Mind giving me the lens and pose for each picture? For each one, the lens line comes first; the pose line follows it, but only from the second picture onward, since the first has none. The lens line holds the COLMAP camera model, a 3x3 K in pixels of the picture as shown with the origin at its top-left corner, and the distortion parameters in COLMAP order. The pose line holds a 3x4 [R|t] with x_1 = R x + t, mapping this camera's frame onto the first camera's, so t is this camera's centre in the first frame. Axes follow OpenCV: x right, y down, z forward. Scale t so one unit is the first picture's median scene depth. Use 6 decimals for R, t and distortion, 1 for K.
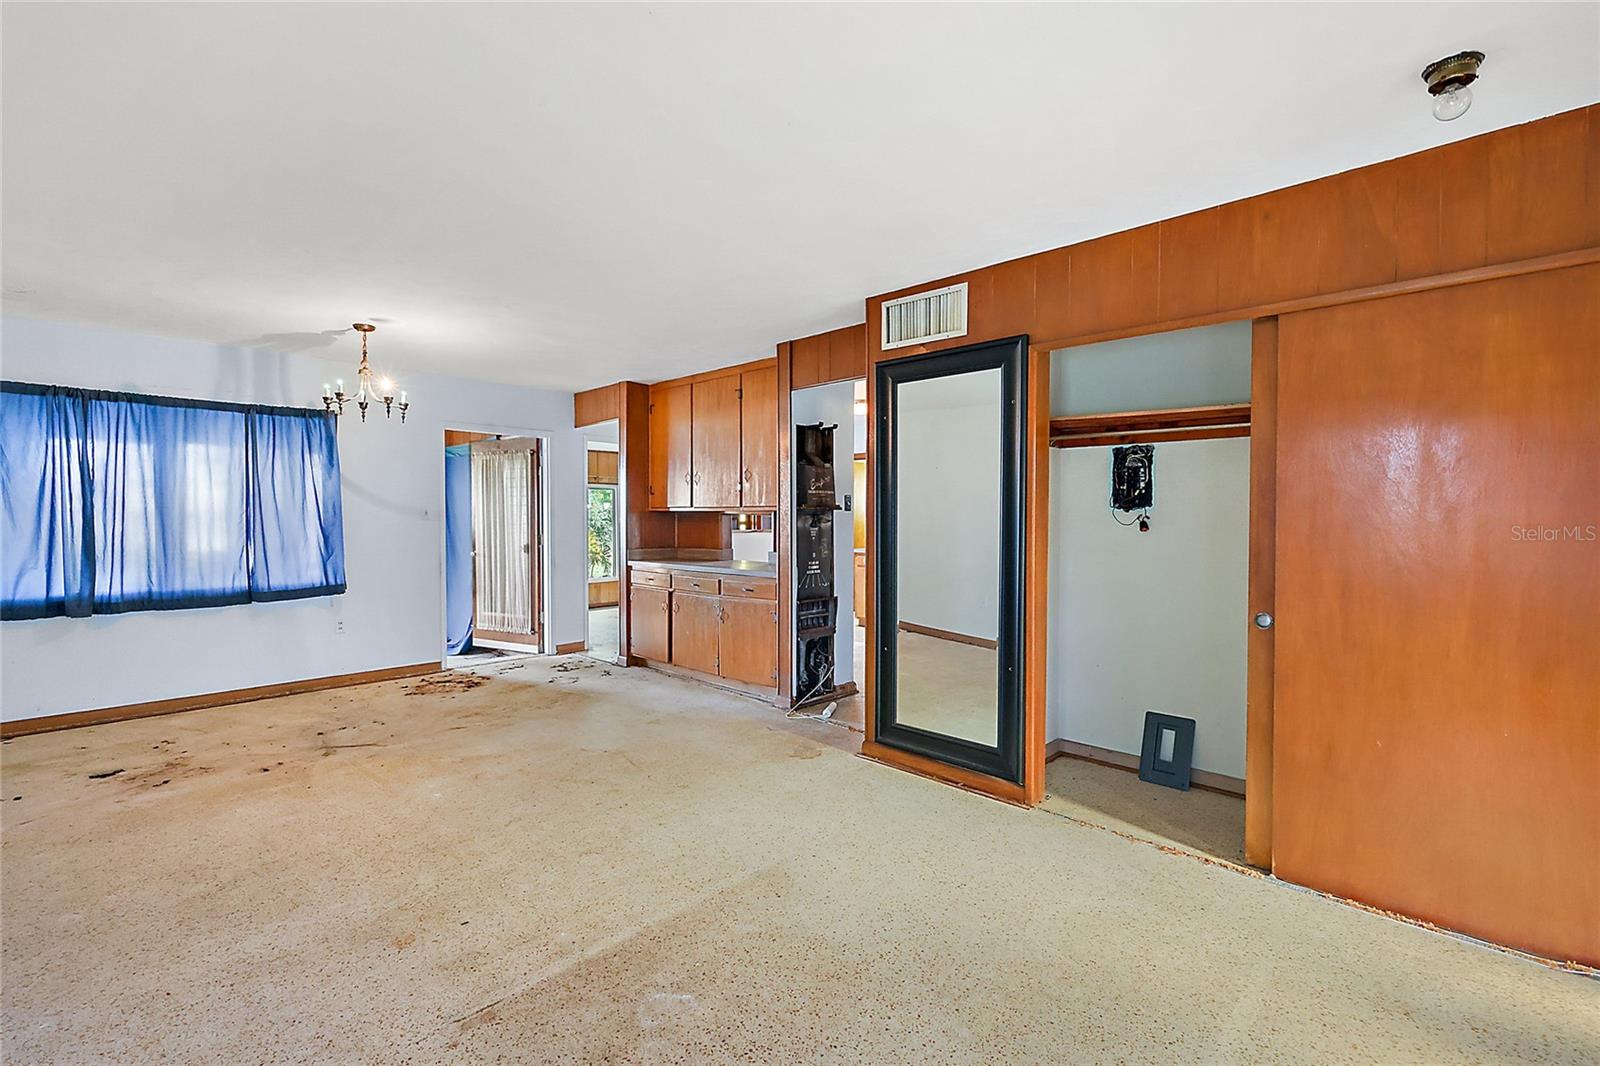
lens RADIAL K [[705.4, 0, 800.0], [0, 705.4, 533.0], [0, 0, 1]] dist [0.000558, 0.000127]
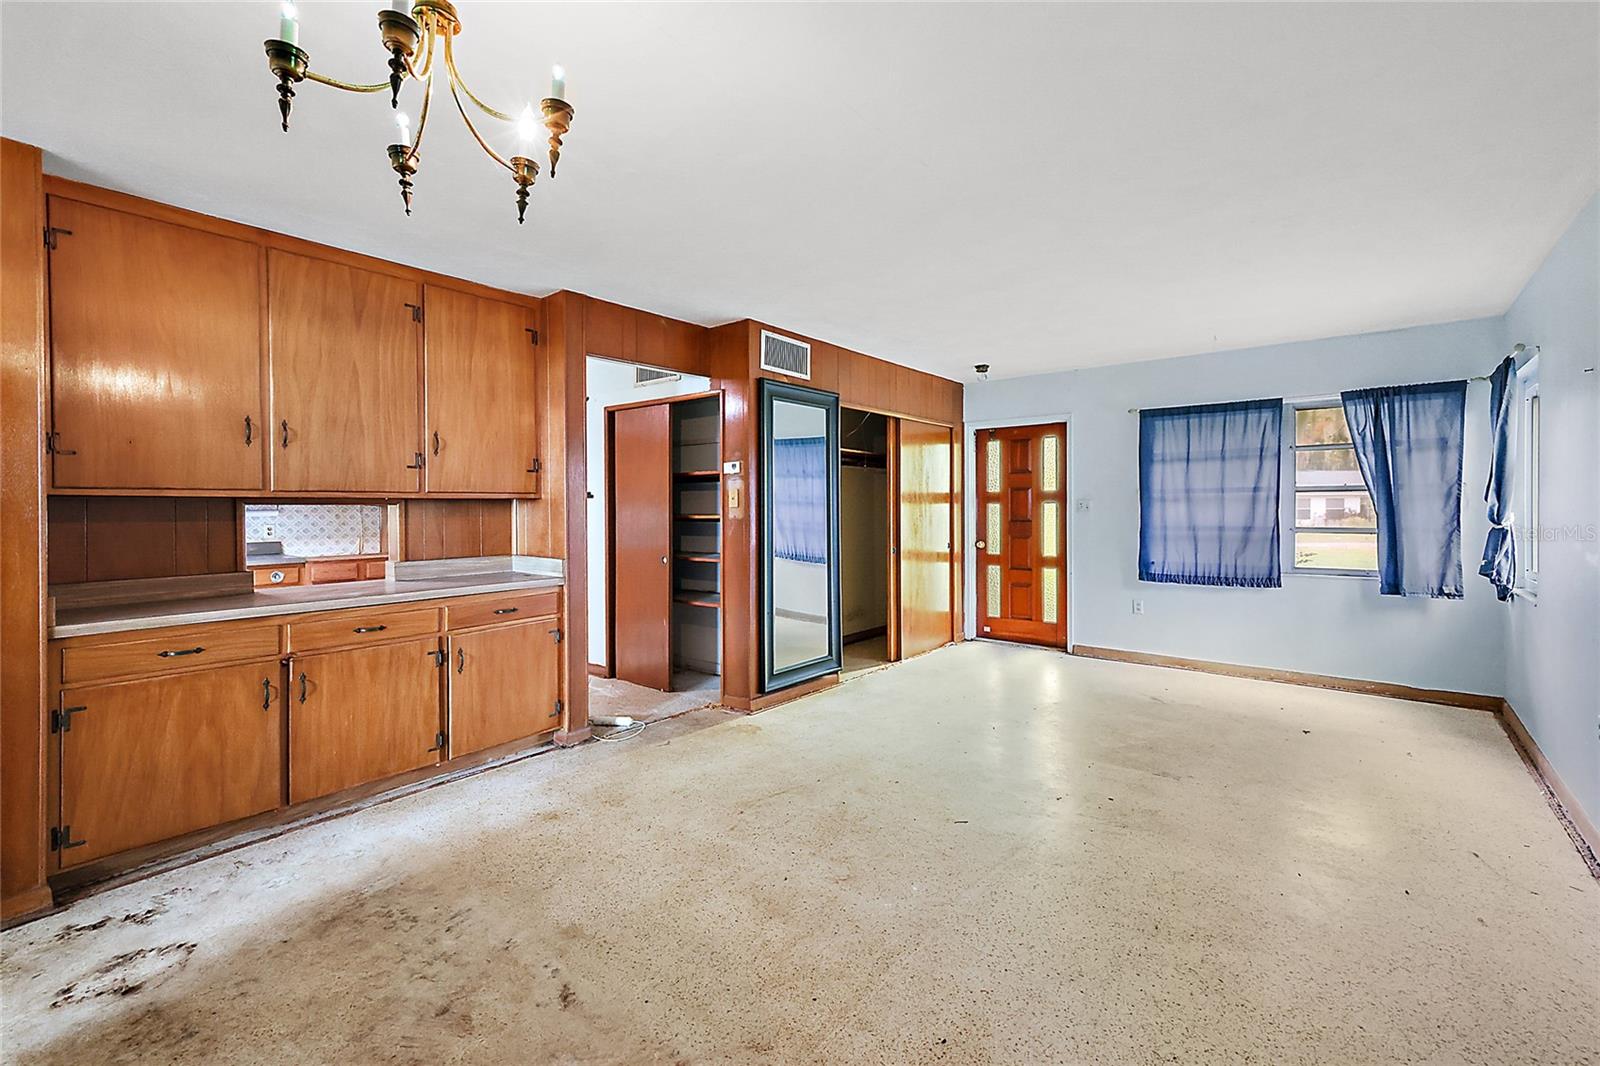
lens RADIAL K [[702.4, 0, 799.0], [0, 702.4, 507.6], [0, 0, 1]] dist [0.000124, 0.000155]
pose [[-0.085429, -0.004255, 0.996335, -1.041391], [0.032064, 0.999461, 0.007017, -0.024080], [-0.995828, 0.032546, -0.085246, 0.995512]]
